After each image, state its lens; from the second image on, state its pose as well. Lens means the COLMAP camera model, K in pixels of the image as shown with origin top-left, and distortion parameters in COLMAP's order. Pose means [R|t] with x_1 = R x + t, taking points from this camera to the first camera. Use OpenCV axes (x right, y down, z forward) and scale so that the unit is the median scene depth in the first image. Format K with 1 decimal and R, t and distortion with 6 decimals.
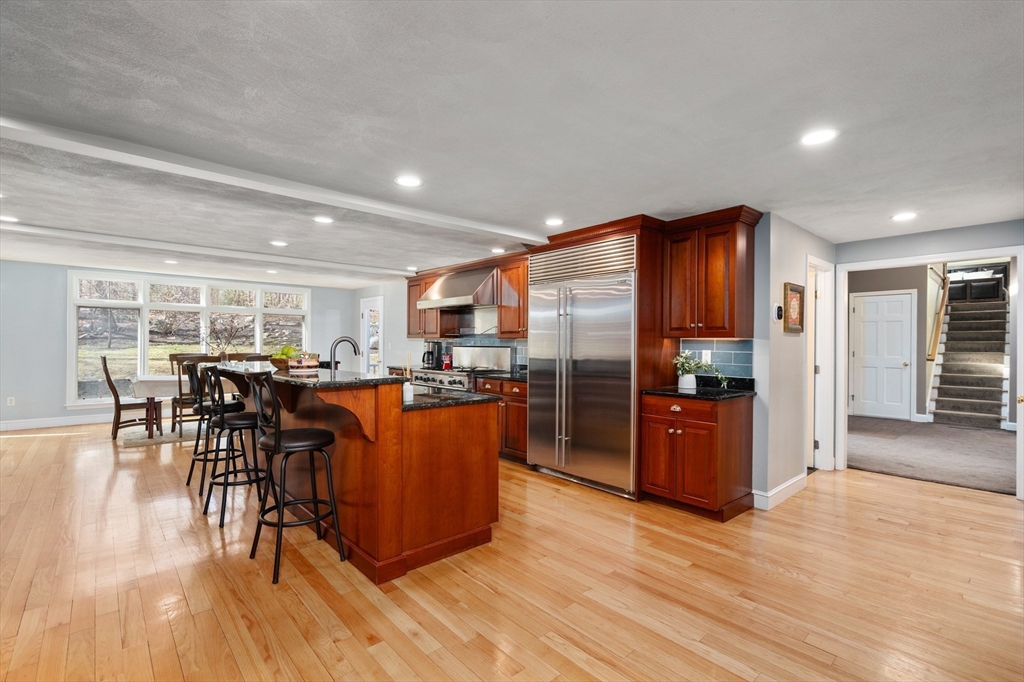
lens RADIAL K [[468.4, 0, 509.3], [0, 468.4, 341.9], [0, 0, 1]] dist [-0.003041, 0.000873]
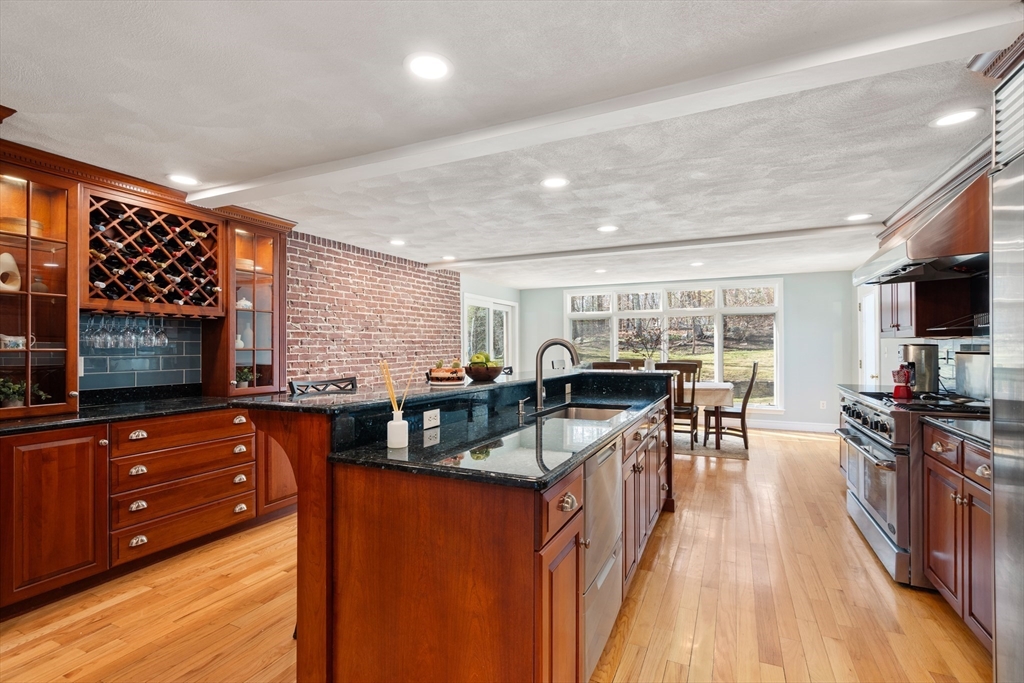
lens RADIAL K [[473.0, 0, 512.0], [0, 473.0, 341.5], [0, 0, 1]] dist [-0.001440, 0.000188]
pose [[0.393057, -0.019665, -0.919304, 0.362694], [0.007884, 0.999807, -0.018017, 0.007546], [0.919480, -0.000166, 0.393136, 0.869374]]
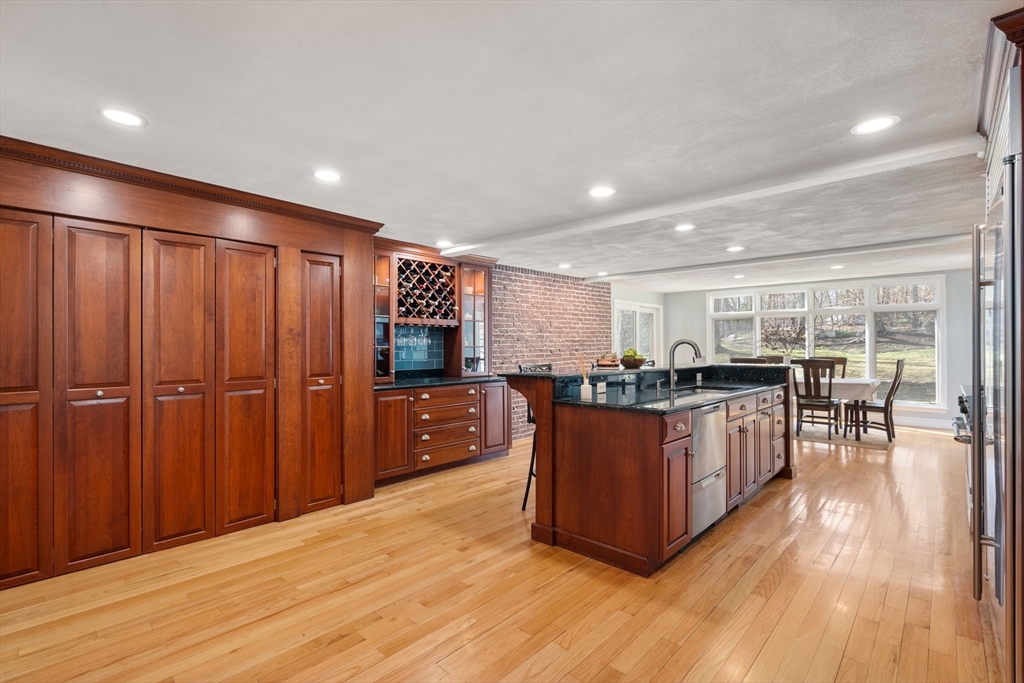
lens RADIAL K [[468.4, 0, 509.3], [0, 468.4, 342.4], [0, 0, 1]] dist [-0.003041, 0.000873]
pose [[0.091615, -0.013372, -0.995705, 0.817938], [0.006307, 0.999898, -0.012848, 0.008114], [0.995775, -0.005103, 0.091690, 0.699466]]
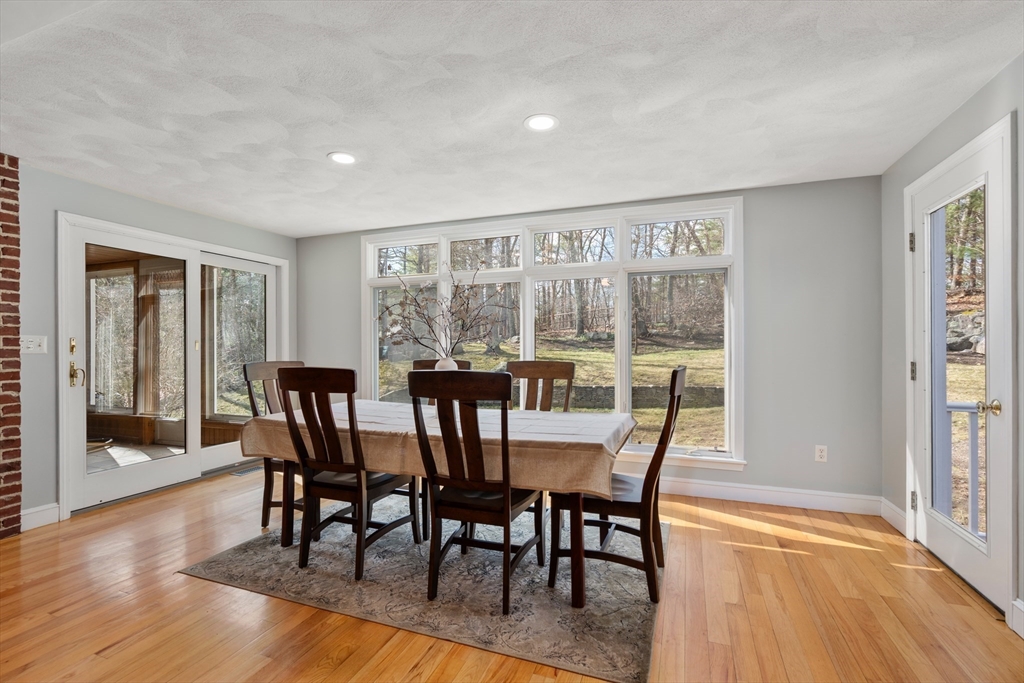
lens RADIAL K [[468.4, 0, 509.3], [0, 468.4, 342.4], [0, 0, 1]] dist [-0.003041, 0.000873]
pose [[0.462845, -0.018118, -0.886254, -0.529037], [0.005657, 0.999831, -0.017485, 0.038990], [0.886421, 0.003079, 0.462869, 2.010492]]
